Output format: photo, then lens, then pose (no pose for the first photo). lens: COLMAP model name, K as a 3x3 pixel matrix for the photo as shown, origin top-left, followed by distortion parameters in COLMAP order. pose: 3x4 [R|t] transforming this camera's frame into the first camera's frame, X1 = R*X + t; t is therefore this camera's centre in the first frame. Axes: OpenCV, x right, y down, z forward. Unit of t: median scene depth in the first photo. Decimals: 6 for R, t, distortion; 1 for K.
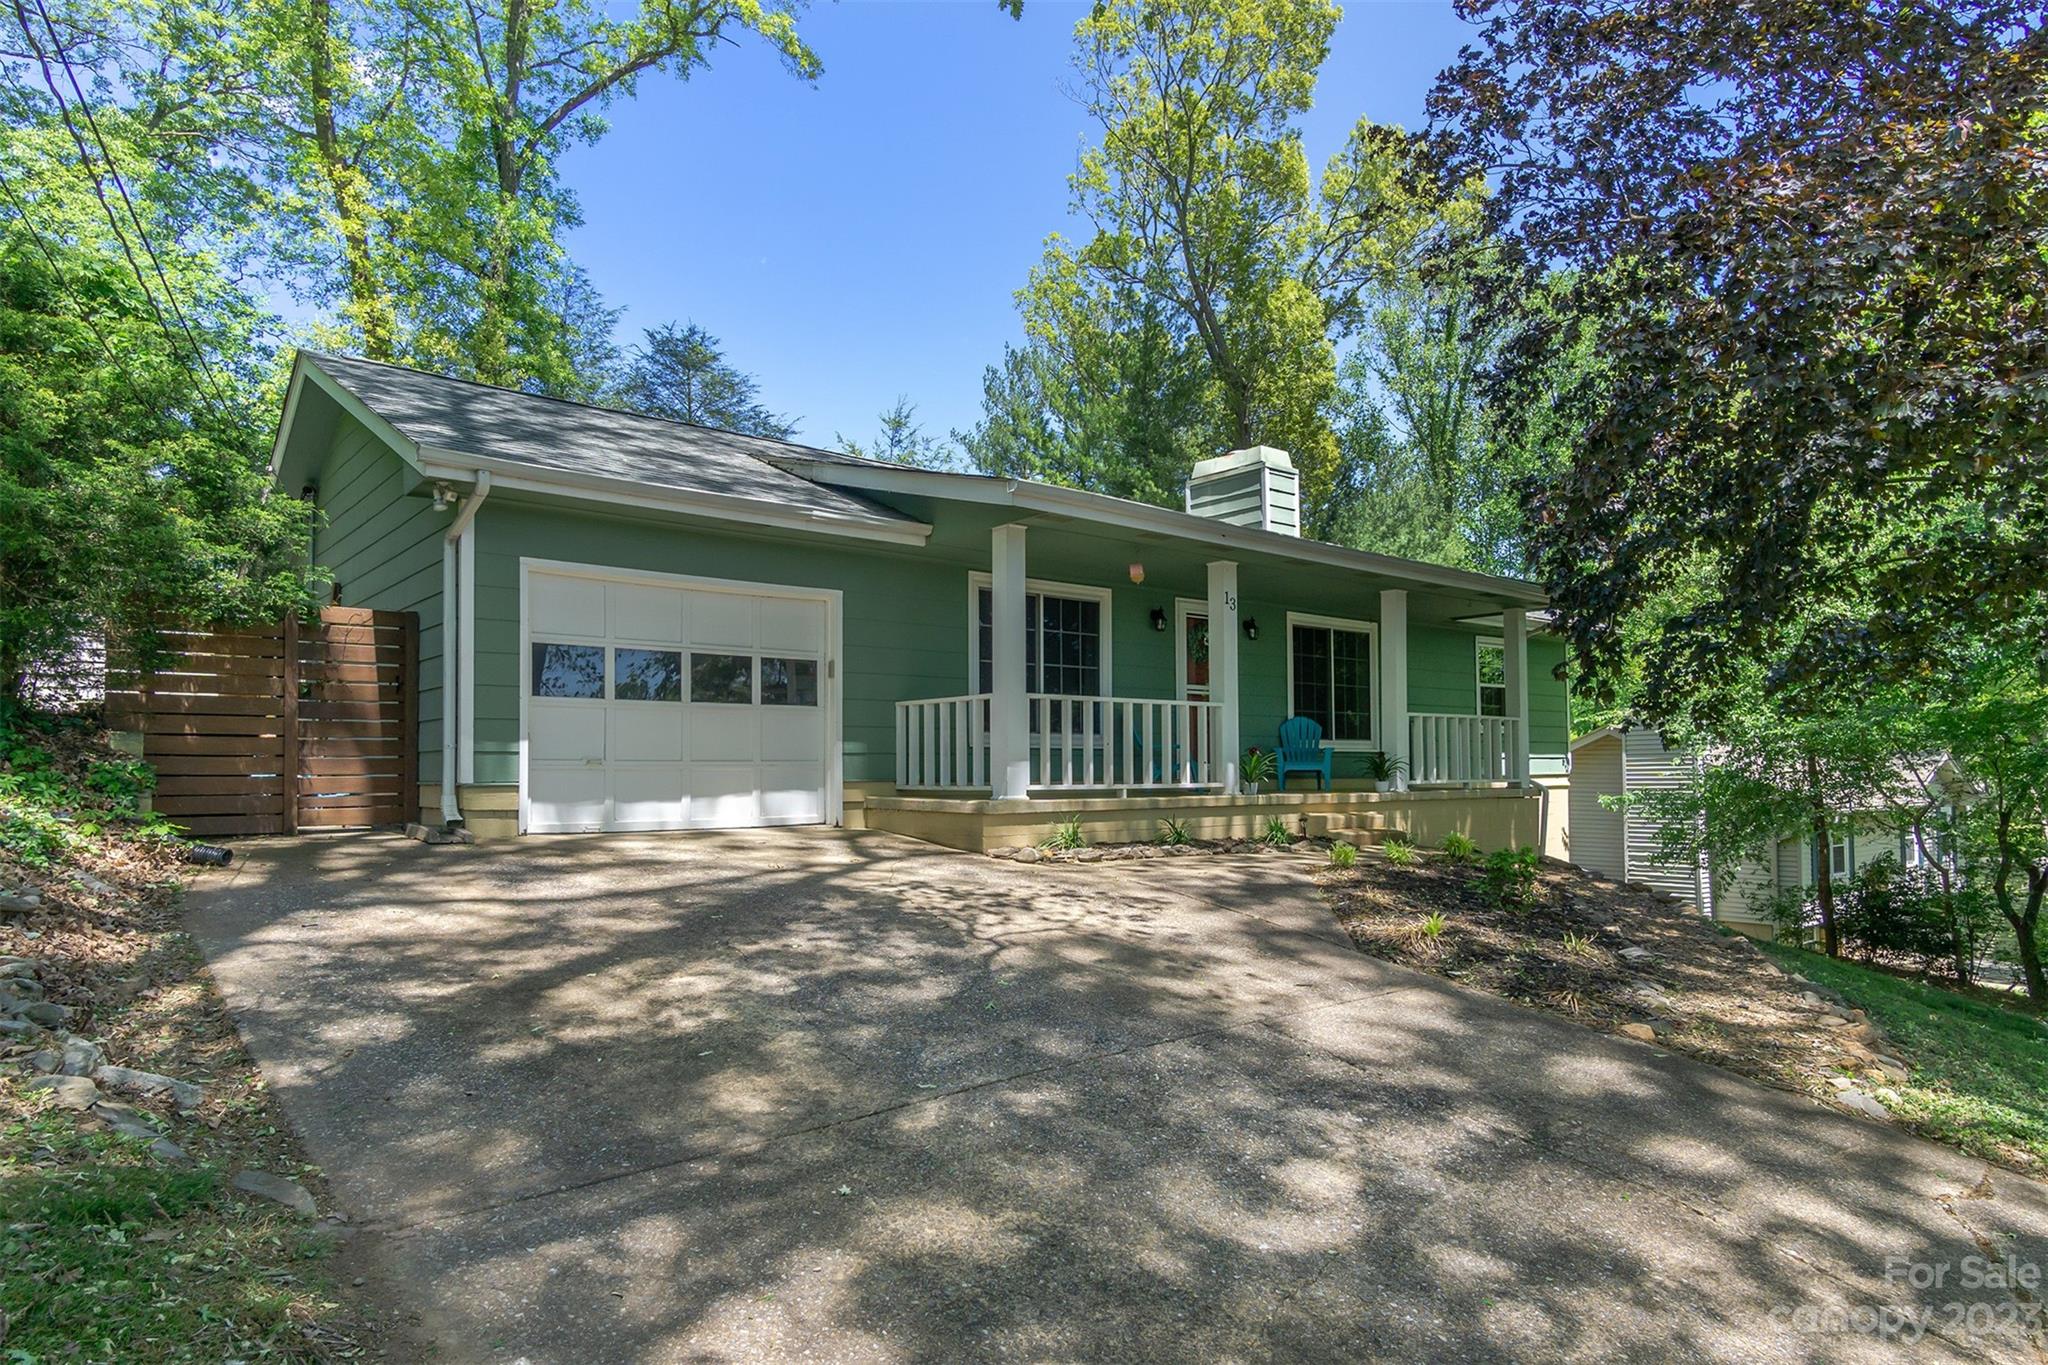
lens RADIAL K [[1108.9, 0, 1021.7], [0, 1108.9, 746.2], [0, 0, 1]] dist [-0.000123, 0.000339]
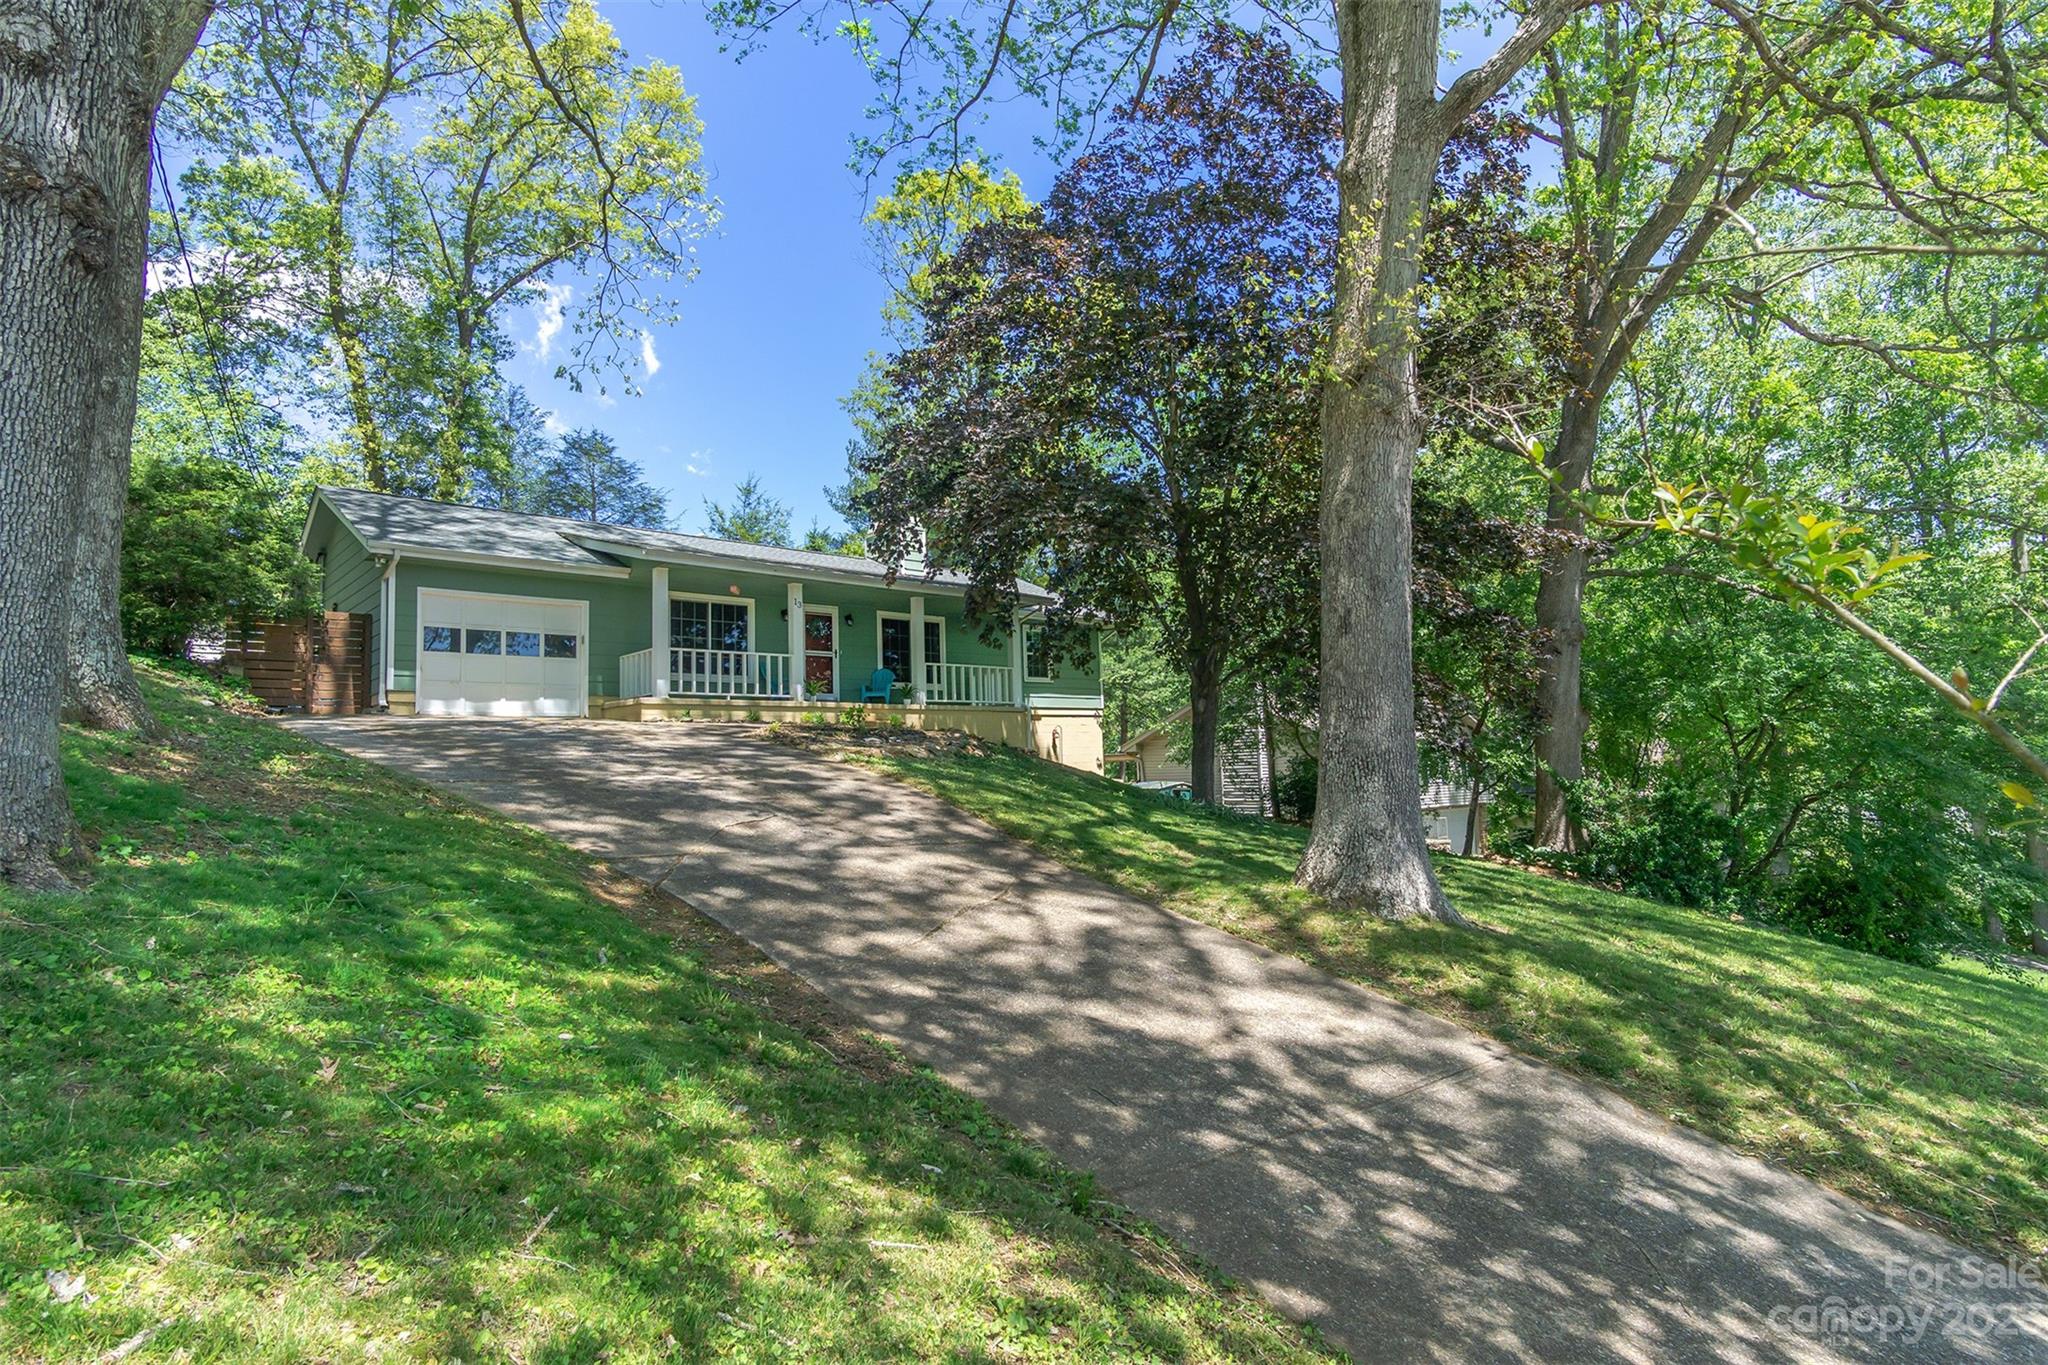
lens RADIAL K [[1002.3, 0, 1025.4], [0, 1002.3, 714.1], [0, 0, 1]] dist [0.000021, -0.000001]
pose [[0.999188, -0.021209, 0.034266, 0.570493], [0.022490, 0.999045, -0.037455, 0.152860], [-0.033439, 0.038195, 0.998711, -0.850885]]
